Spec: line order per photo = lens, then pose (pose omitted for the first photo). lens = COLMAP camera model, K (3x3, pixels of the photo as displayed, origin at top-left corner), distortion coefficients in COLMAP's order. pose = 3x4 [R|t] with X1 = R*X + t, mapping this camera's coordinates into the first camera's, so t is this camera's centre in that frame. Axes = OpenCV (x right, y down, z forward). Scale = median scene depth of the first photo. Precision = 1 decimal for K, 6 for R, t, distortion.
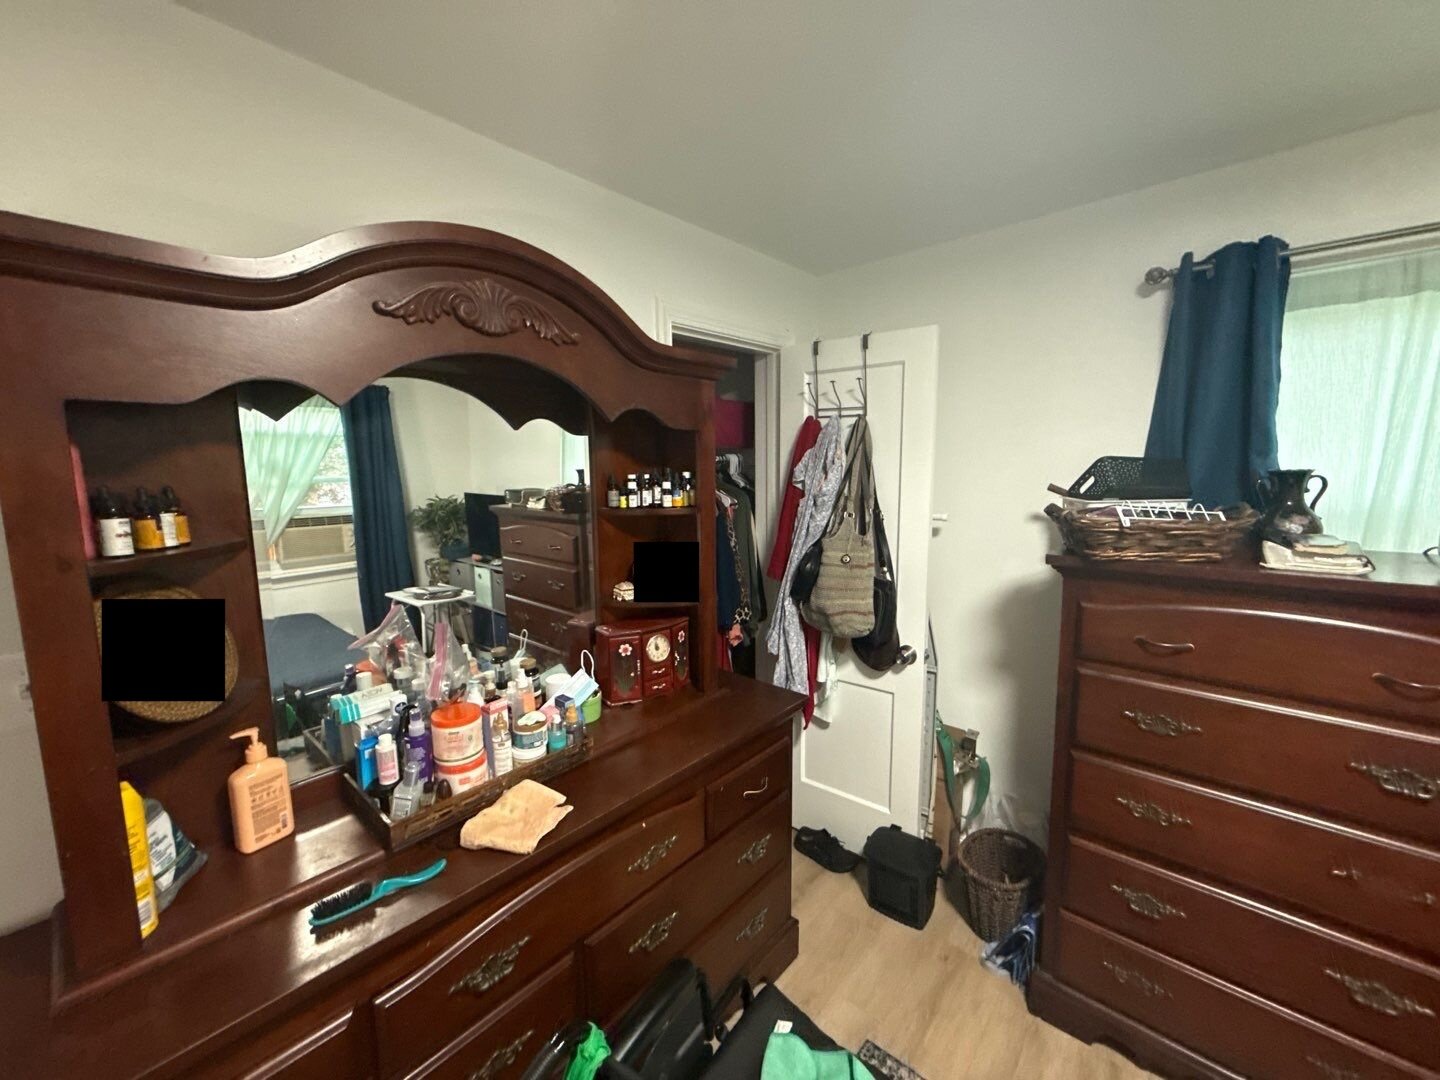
lens RADIAL K [[574.9, 0, 720.5], [0, 574.9, 538.5], [0, 0, 1]] dist [-0.000096, 0.000355]
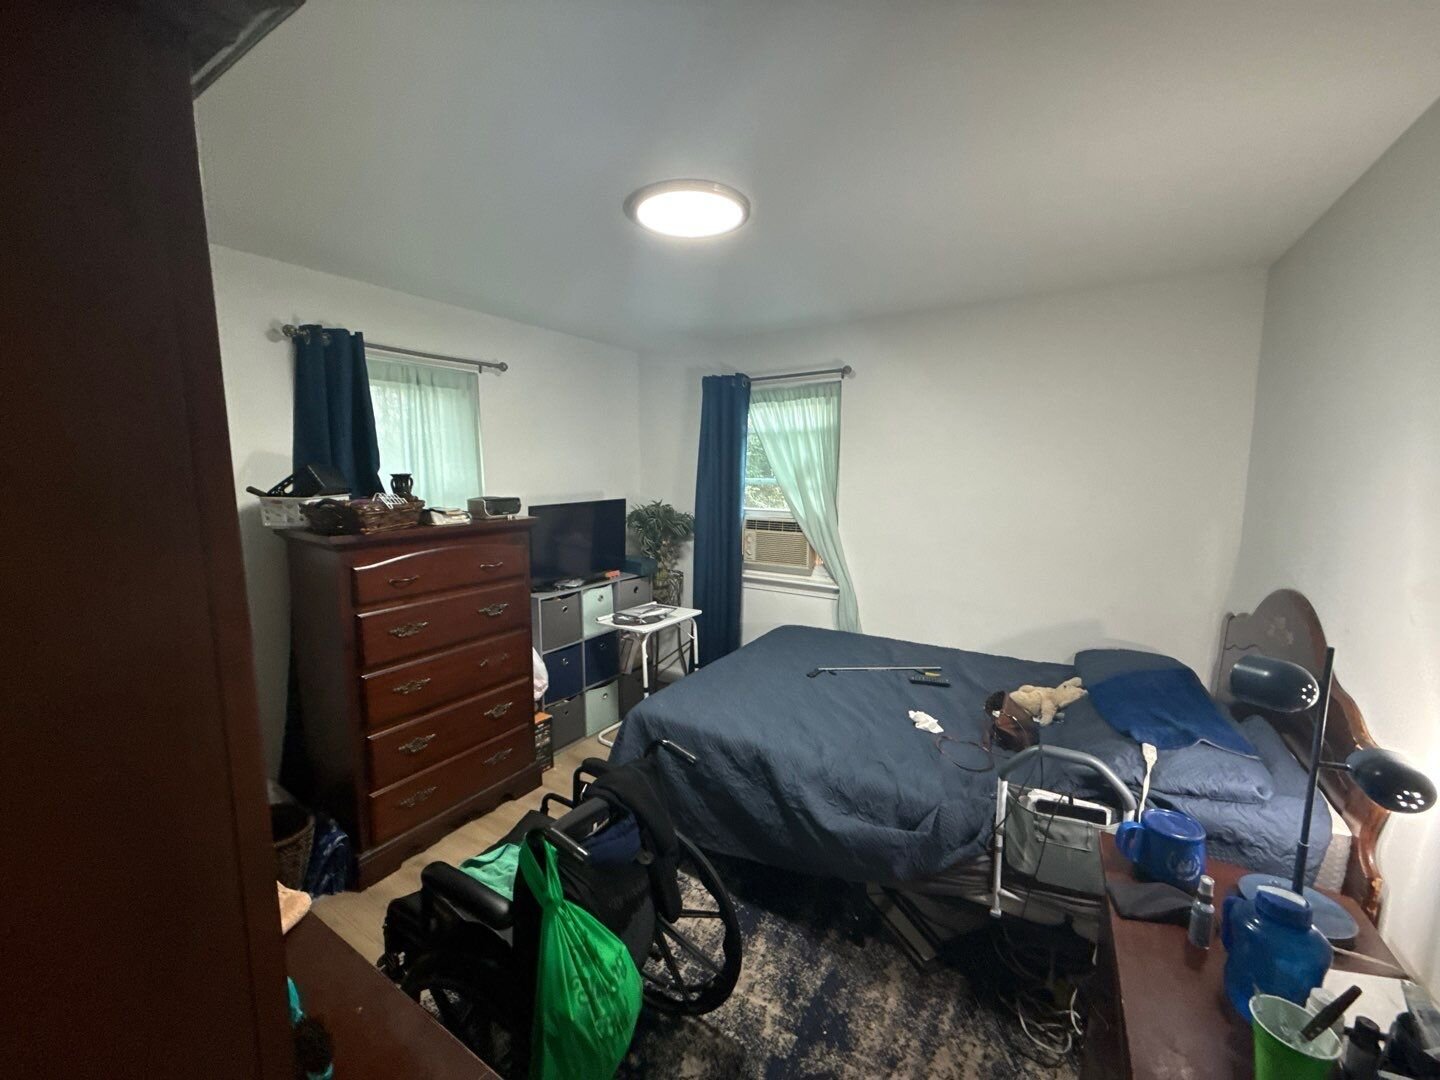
lens RADIAL K [[574.9, 0, 719.7], [0, 574.9, 539.0], [0, 0, 1]] dist [-0.000096, 0.000355]
pose [[-0.173433, -0.108030, 0.978903, -0.805409], [0.127424, 0.983149, 0.131075, -0.024676], [-0.976567, 0.147469, -0.156745, 0.306761]]
